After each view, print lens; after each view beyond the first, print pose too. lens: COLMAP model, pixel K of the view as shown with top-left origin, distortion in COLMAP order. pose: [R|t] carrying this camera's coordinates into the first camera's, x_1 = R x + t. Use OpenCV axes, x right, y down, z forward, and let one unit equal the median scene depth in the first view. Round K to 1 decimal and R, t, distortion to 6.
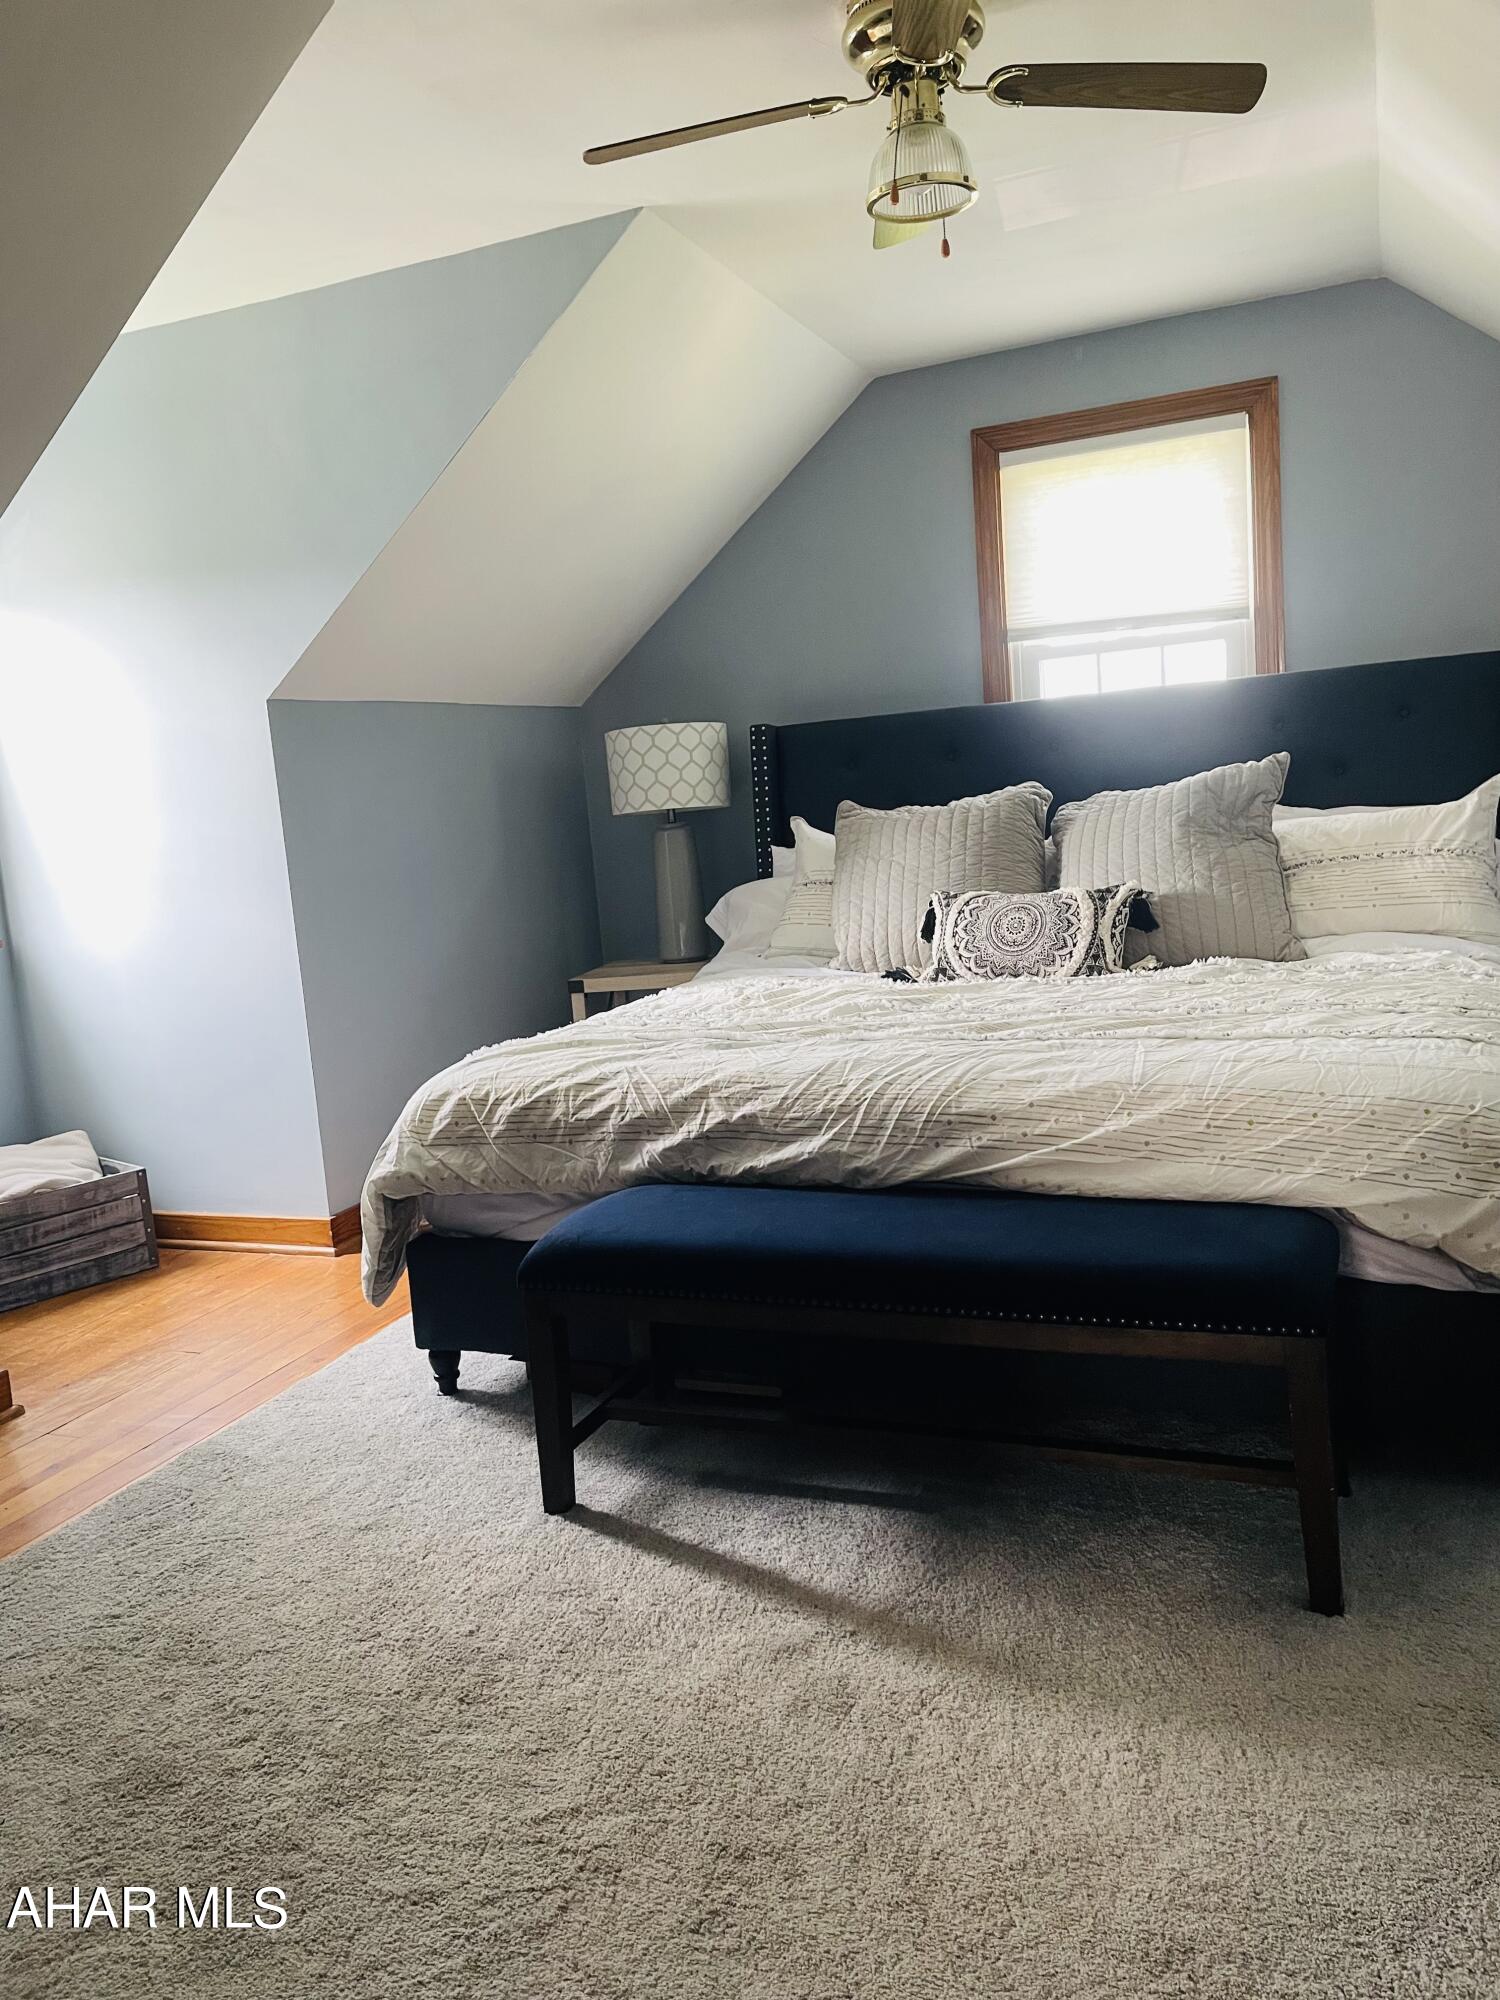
lens RADIAL K [[1473.4, 0, 752.6], [0, 1473.4, 1002.6], [0, 0, 1]] dist [0.106716, -0.136891]
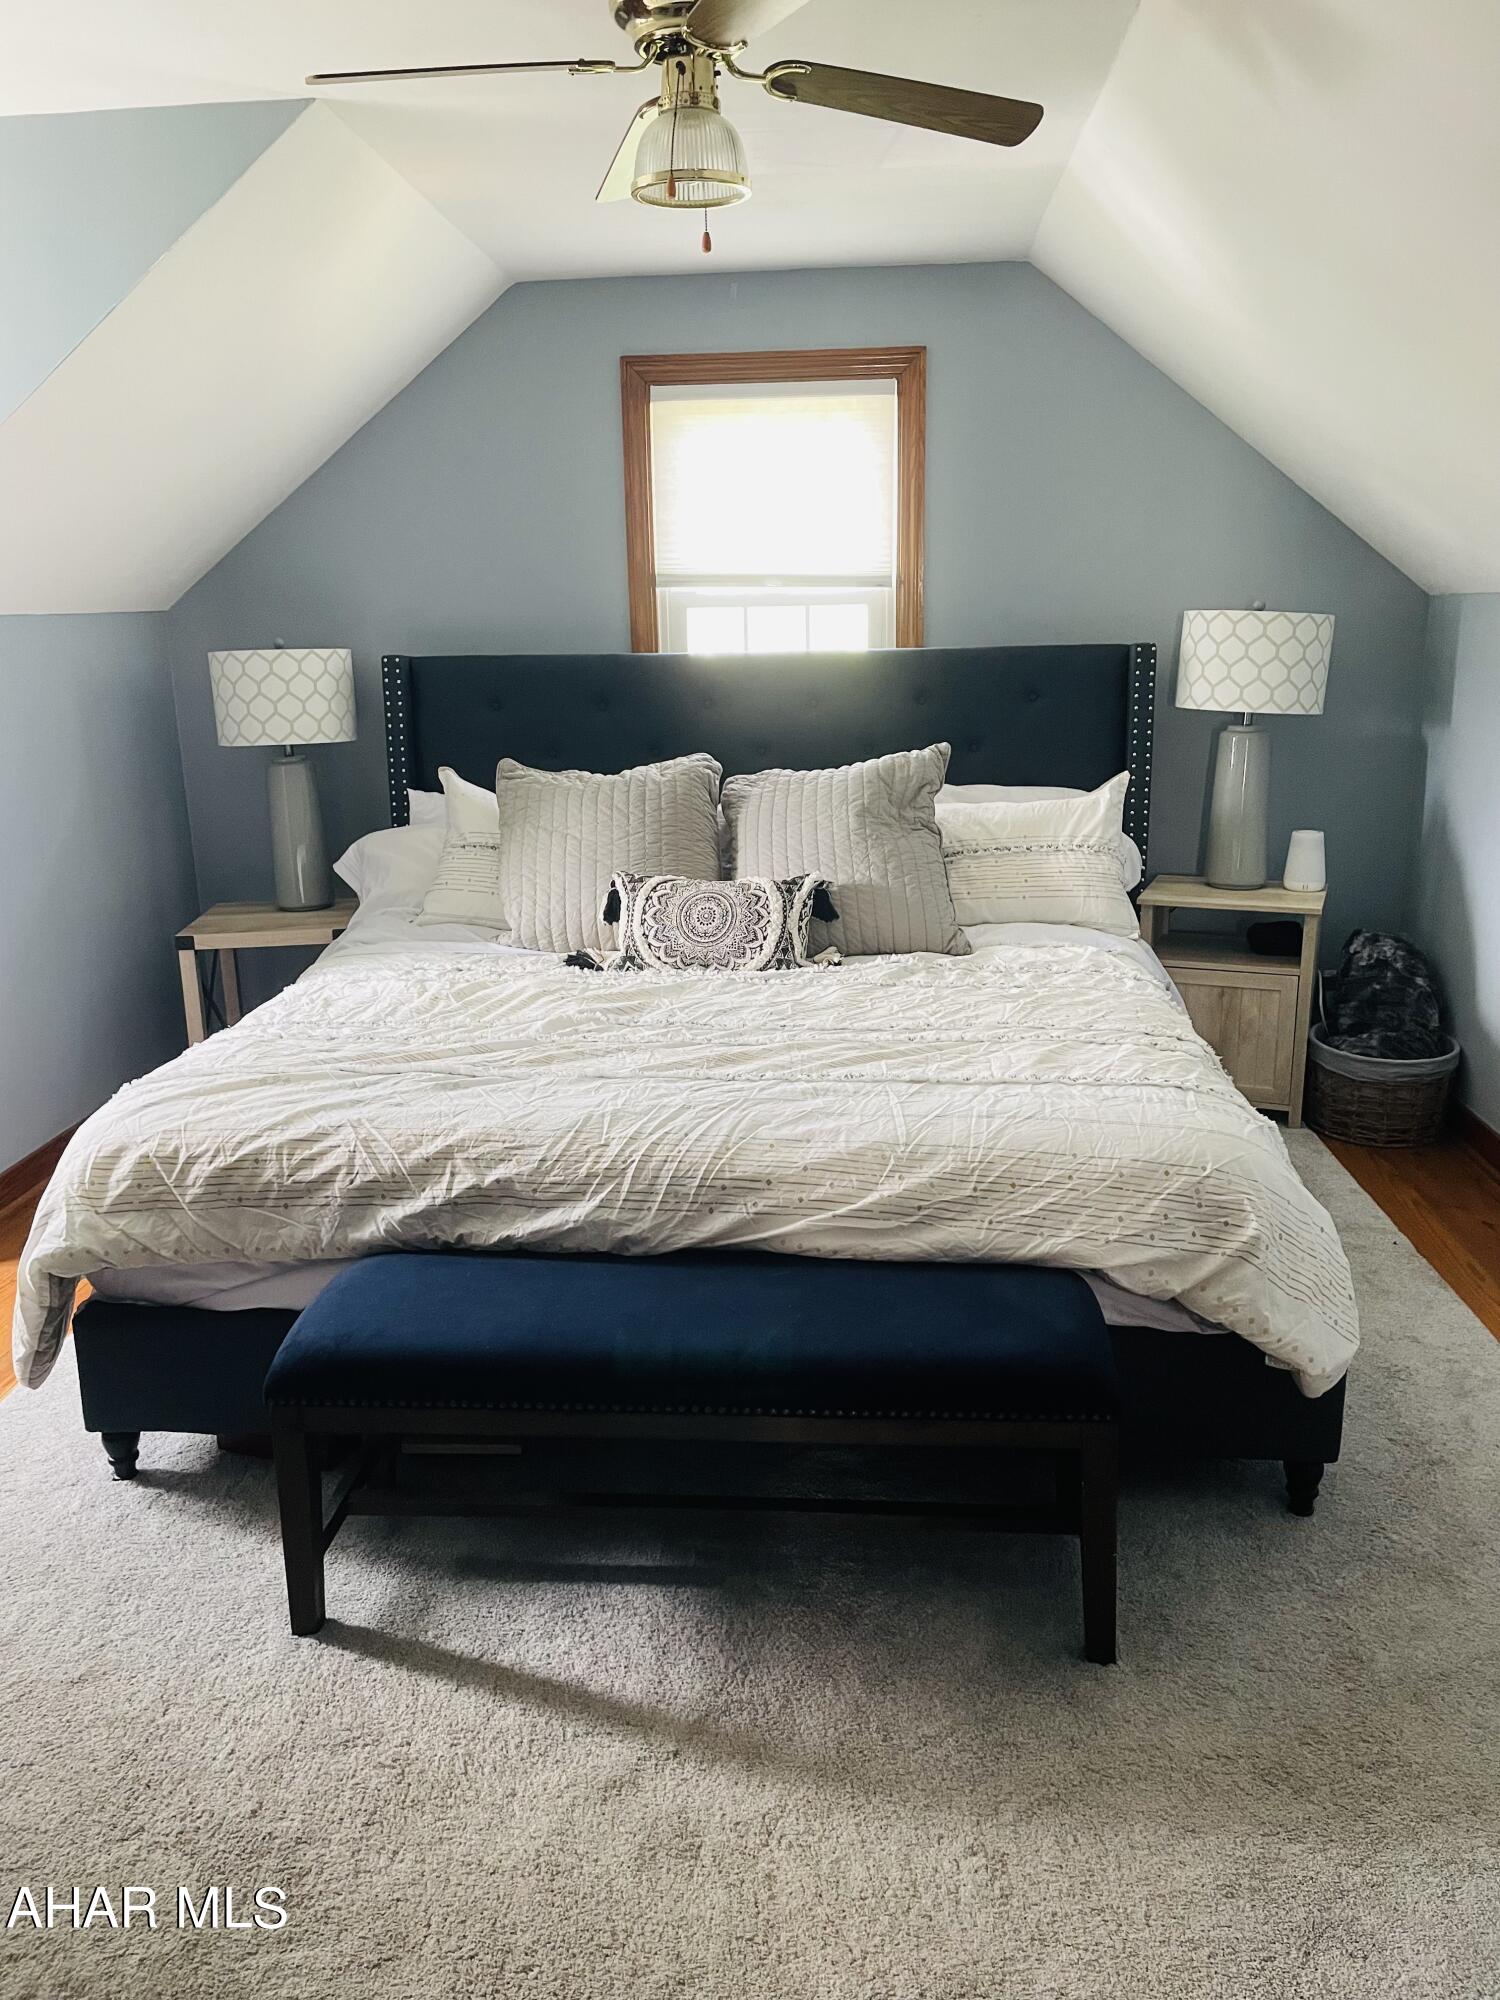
lens RADIAL K [[1473.4, 0, 752.6], [0, 1473.4, 1002.6], [0, 0, 1]] dist [0.106716, -0.136891]
pose [[0.951888, -0.015380, 0.306061, -0.142000], [-0.013540, 0.995654, 0.092144, -0.127804], [-0.306148, -0.091854, 0.947542, 0.075500]]
